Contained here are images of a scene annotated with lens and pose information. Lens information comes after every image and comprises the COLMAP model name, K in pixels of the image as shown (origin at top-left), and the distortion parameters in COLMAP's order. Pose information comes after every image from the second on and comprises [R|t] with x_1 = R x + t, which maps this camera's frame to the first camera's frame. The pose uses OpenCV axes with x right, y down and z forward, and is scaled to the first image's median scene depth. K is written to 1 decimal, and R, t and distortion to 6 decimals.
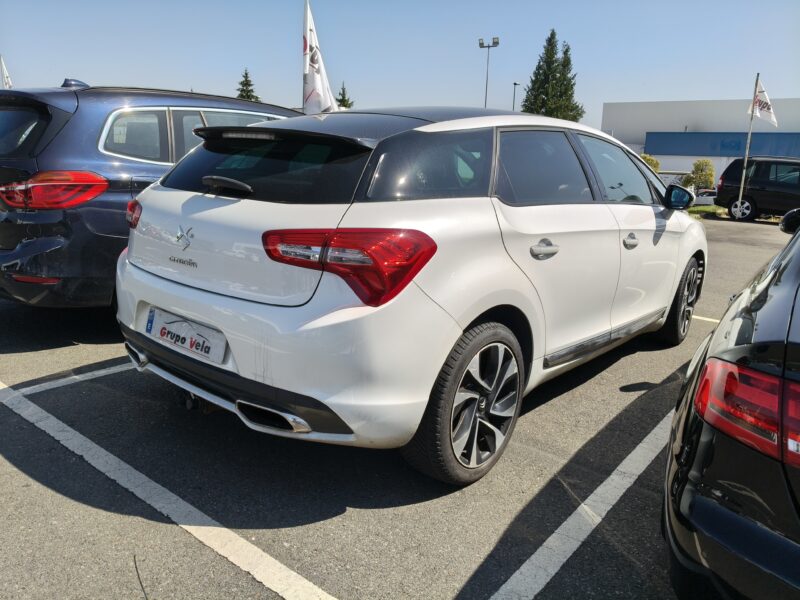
lens RADIAL K [[604.9, 0, 403.4], [0, 604.9, 290.3], [0, 0, 1]] dist [-0.003615, -0.008618]
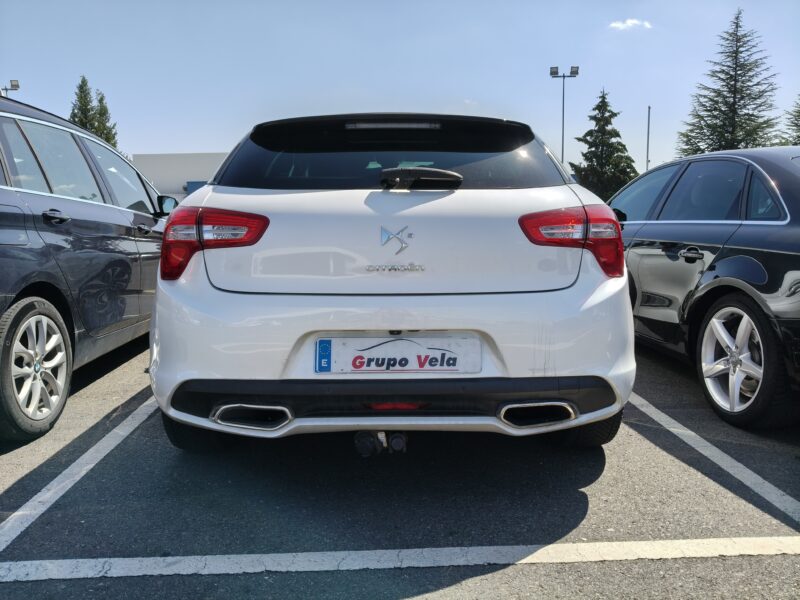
lens RADIAL K [[599.1, 0, 412.9], [0, 599.1, 282.9], [0, 0, 1]] dist [0.069114, -0.136036]
pose [[0.762003, -0.125933, 0.635211, -0.899337], [0.181919, 0.983037, -0.023339, -0.002797], [-0.621496, 0.133341, 0.771986, 0.357300]]
